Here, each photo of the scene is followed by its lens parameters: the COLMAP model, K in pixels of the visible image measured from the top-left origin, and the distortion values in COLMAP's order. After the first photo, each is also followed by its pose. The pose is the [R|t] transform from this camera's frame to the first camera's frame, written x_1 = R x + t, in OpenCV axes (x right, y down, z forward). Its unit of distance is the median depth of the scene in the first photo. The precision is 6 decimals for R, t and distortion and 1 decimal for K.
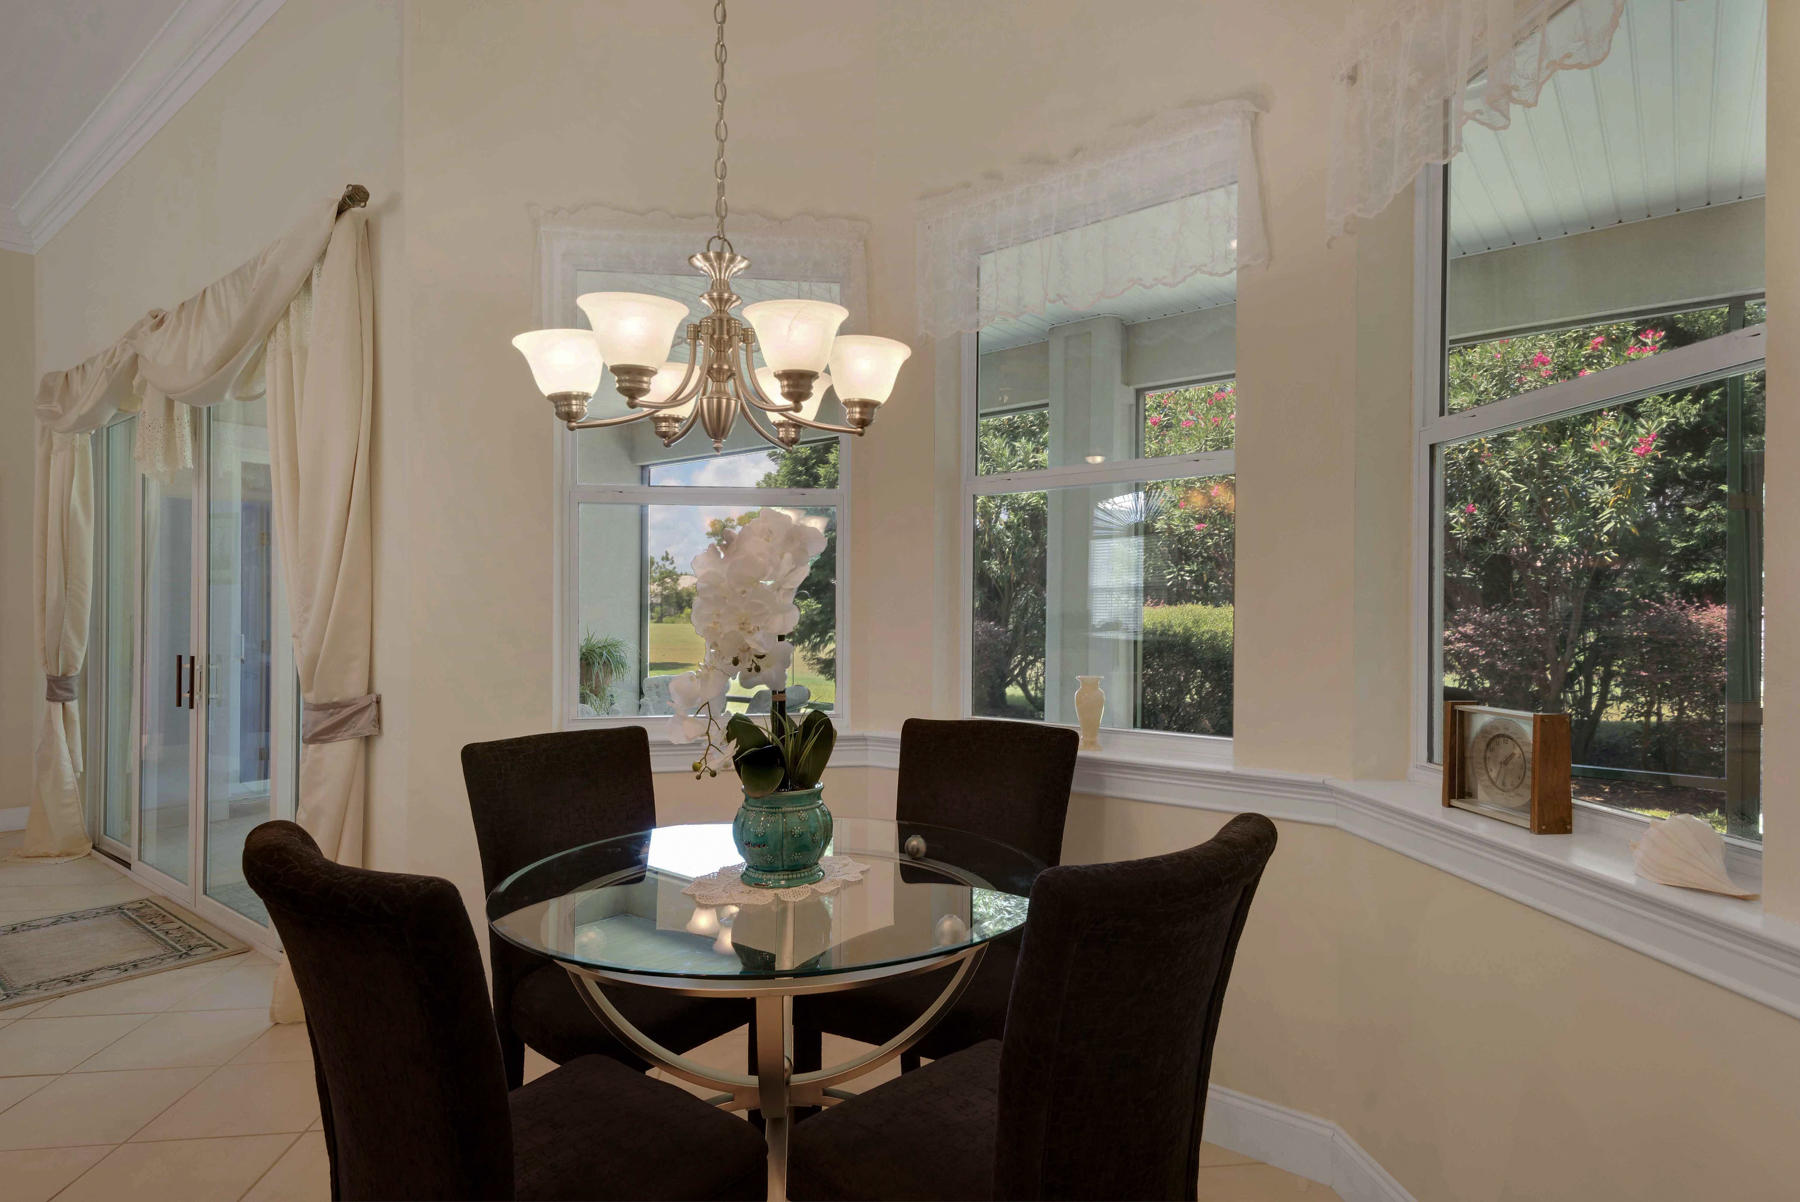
lens RADIAL K [[931.5, 0, 906.4], [0, 931.5, 601.6], [0, 0, 1]] dist [0.056025, -0.055375]
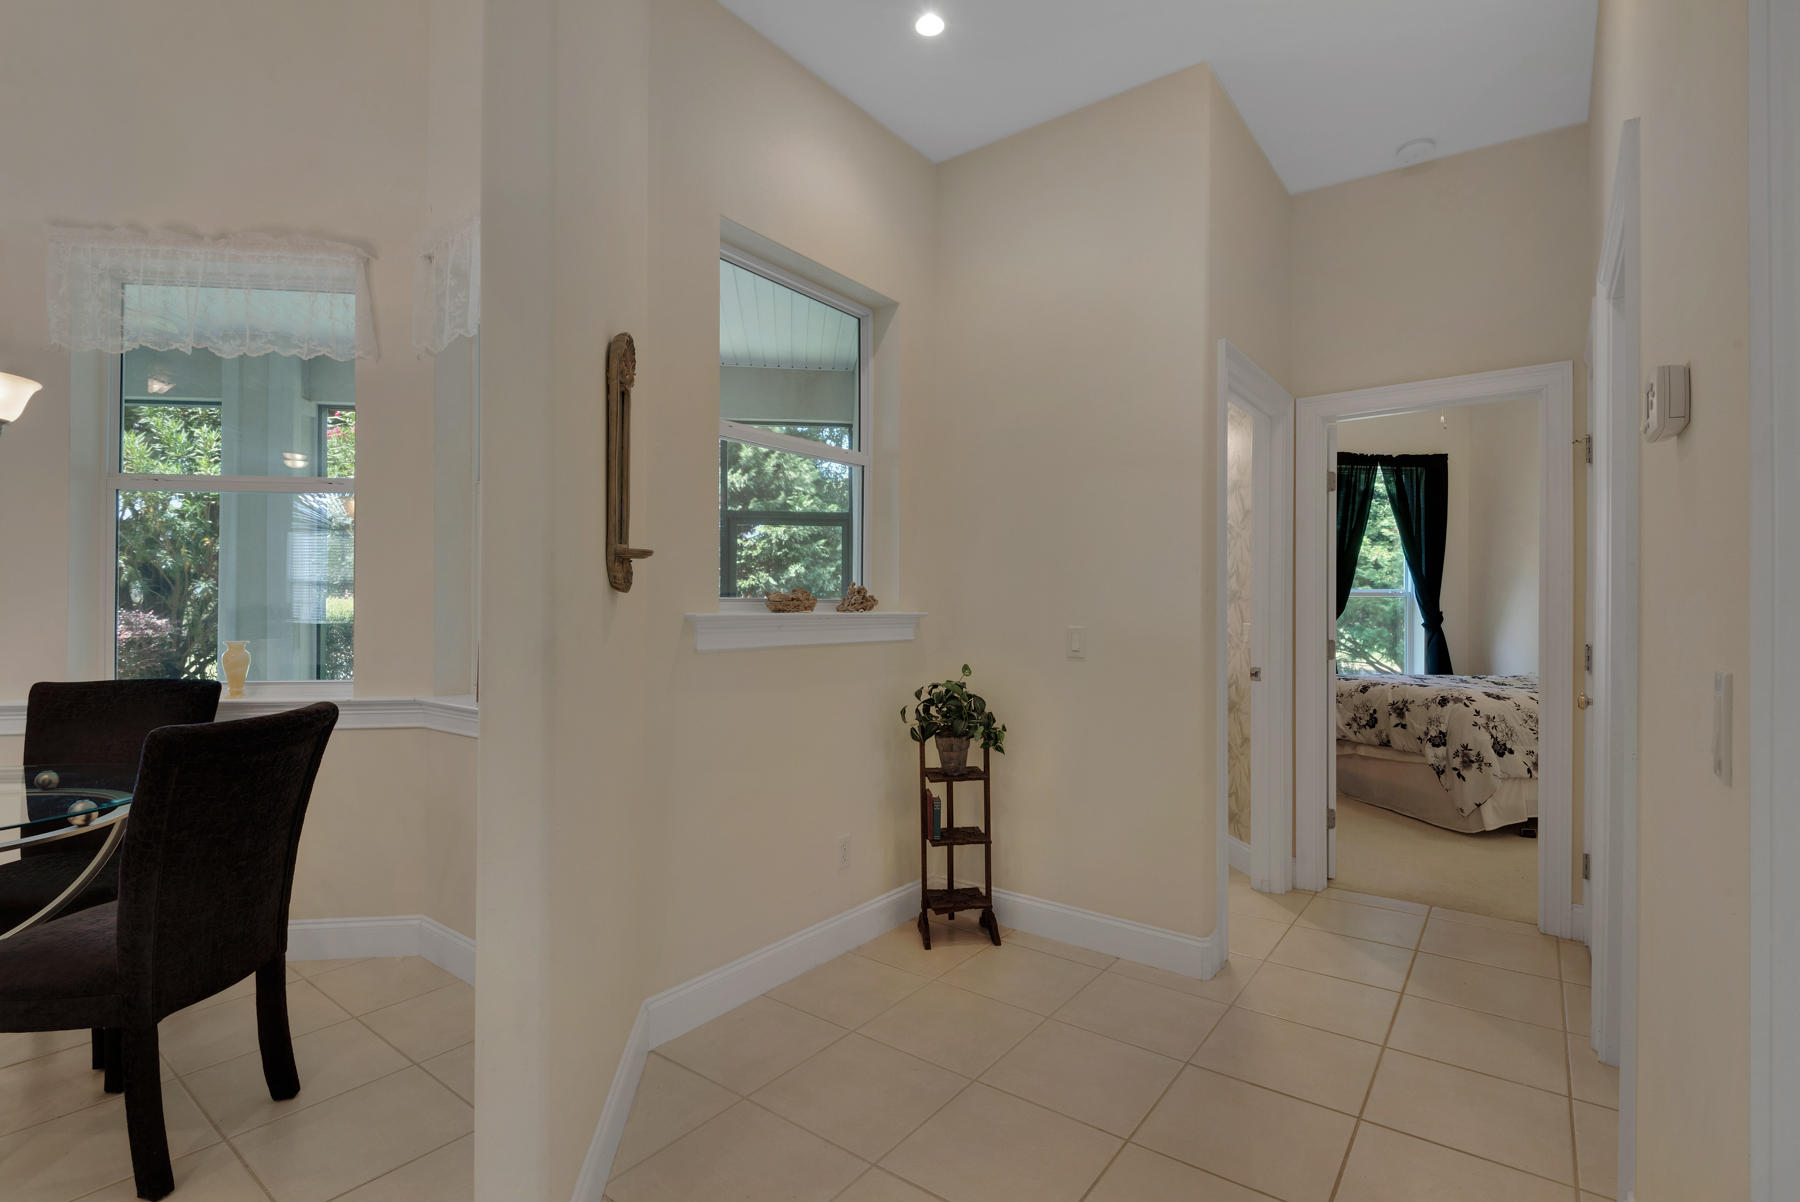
lens RADIAL K [[827.7, 0, 903.8], [0, 827.7, 607.4], [0, 0, 1]] dist [0.010927, -0.015611]
pose [[0.683787, -0.000930, 0.729681, -0.006056], [-0.004093, 0.999979, 0.005110, 0.022901], [-0.729671, -0.006481, 0.683768, -0.434705]]
